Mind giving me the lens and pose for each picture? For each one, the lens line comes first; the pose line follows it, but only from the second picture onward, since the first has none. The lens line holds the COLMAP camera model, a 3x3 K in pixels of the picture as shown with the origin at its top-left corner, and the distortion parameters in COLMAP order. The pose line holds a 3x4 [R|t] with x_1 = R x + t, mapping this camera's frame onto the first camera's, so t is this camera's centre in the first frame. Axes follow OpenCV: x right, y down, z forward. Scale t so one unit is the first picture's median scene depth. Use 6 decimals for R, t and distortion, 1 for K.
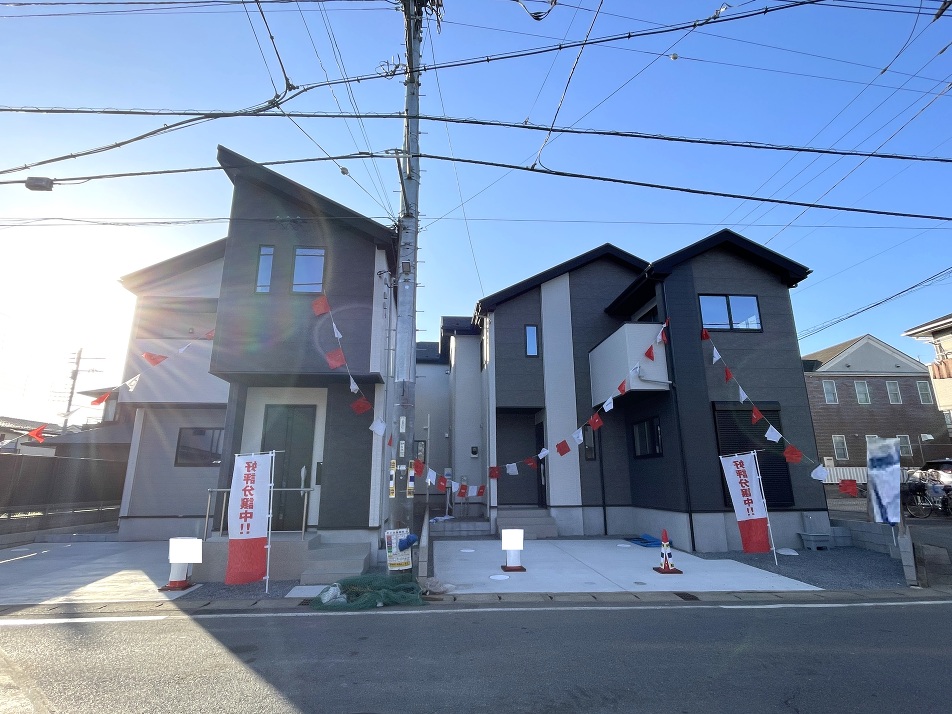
lens RADIAL K [[481.5, 0, 475.2], [0, 481.5, 359.2], [0, 0, 1]] dist [-0.000594, 0.001119]
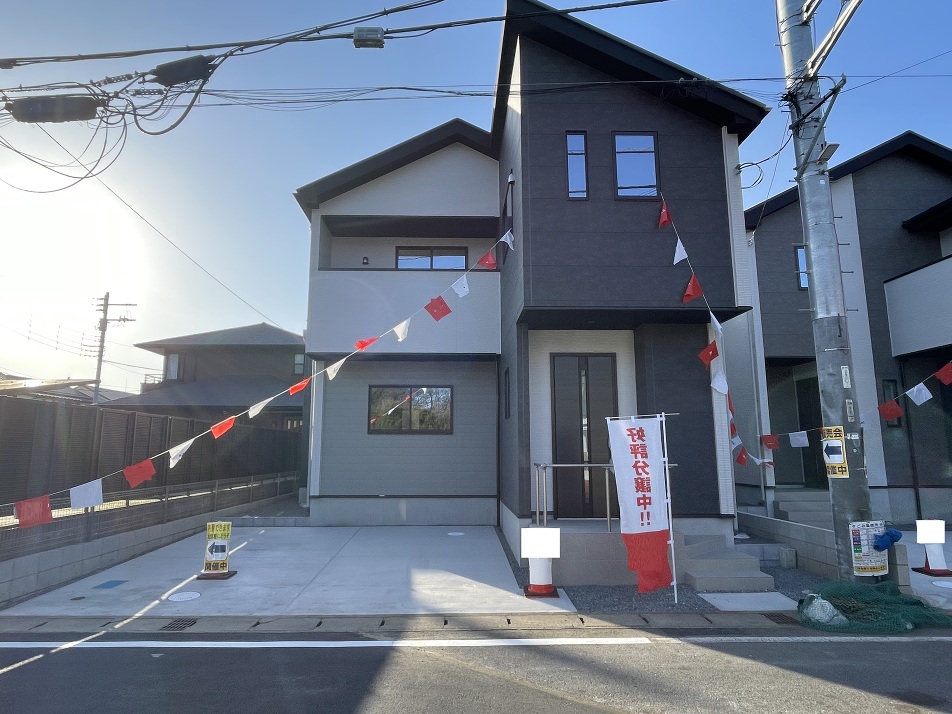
lens RADIAL K [[588.9, 0, 473.6], [0, 588.9, 352.9], [0, 0, 1]] dist [-0.000126, -0.002035]
pose [[0.998421, -0.006171, -0.055828, -0.431145], [0.010704, 0.996635, 0.081262, 0.015676], [0.055139, -0.081731, 0.995128, 0.071125]]
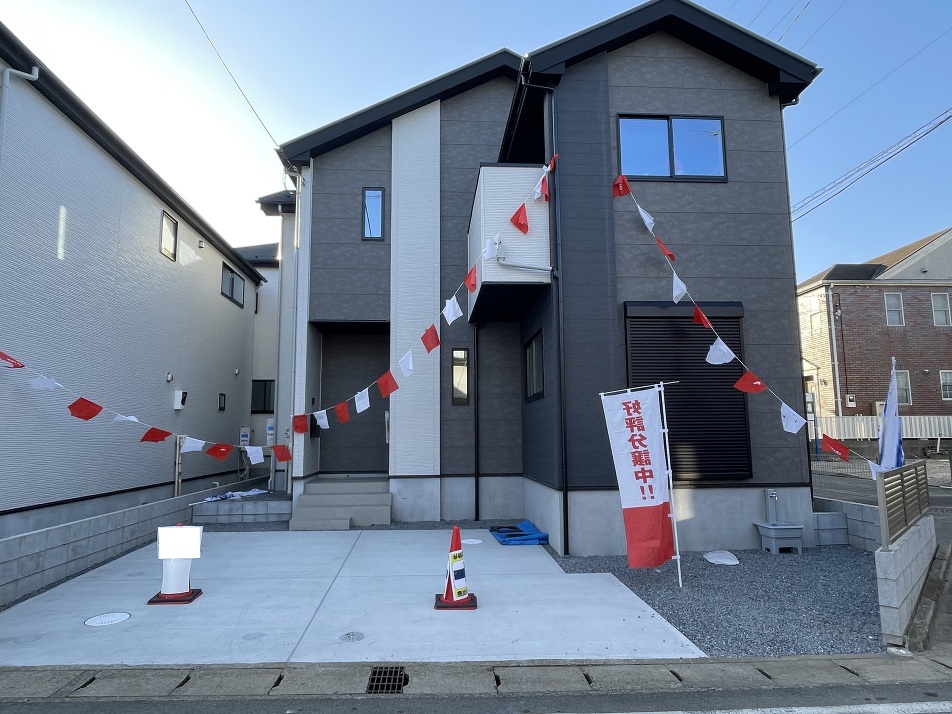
lens RADIAL K [[600.2, 0, 476.0], [0, 600.2, 357.0], [0, 0, 1]] dist [0.003452, 0.000074]
pose [[0.999871, -0.004437, -0.015440, 0.323974], [0.006208, 0.993155, 0.116637, 0.068069], [0.014817, -0.116717, 0.993055, 0.275548]]
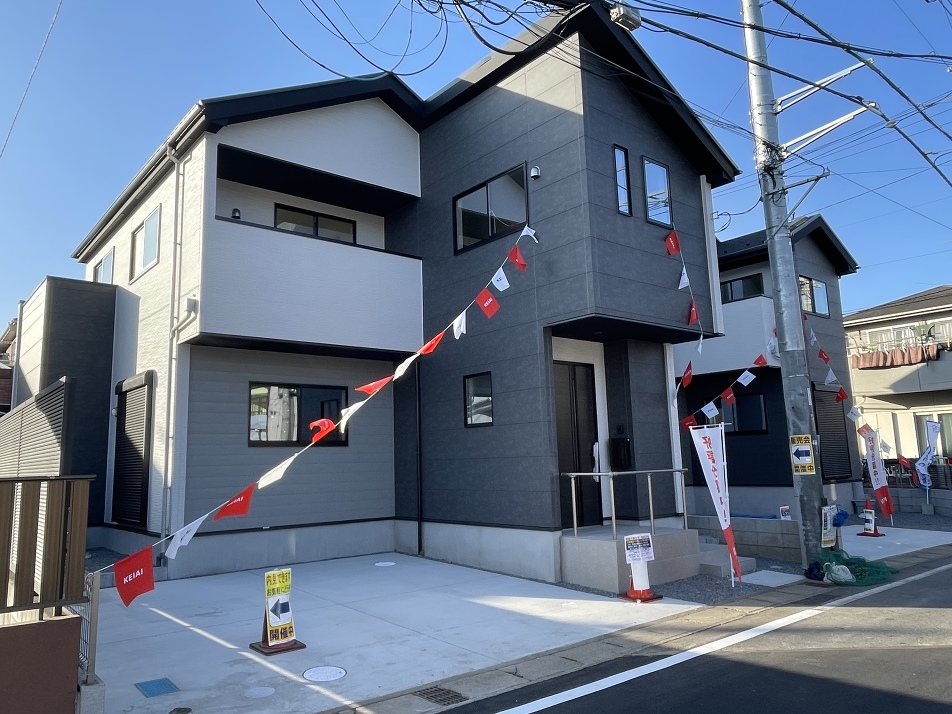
lens RADIAL K [[689.9, 0, 473.7], [0, 689.9, 352.7], [0, 0, 1]] dist [0.003235, 0.003510]
pose [[0.822222, 0.069344, 0.564927, -0.956176], [-0.113399, 0.992610, 0.043204, 0.044012], [-0.557756, -0.099586, 0.824009, 0.180008]]
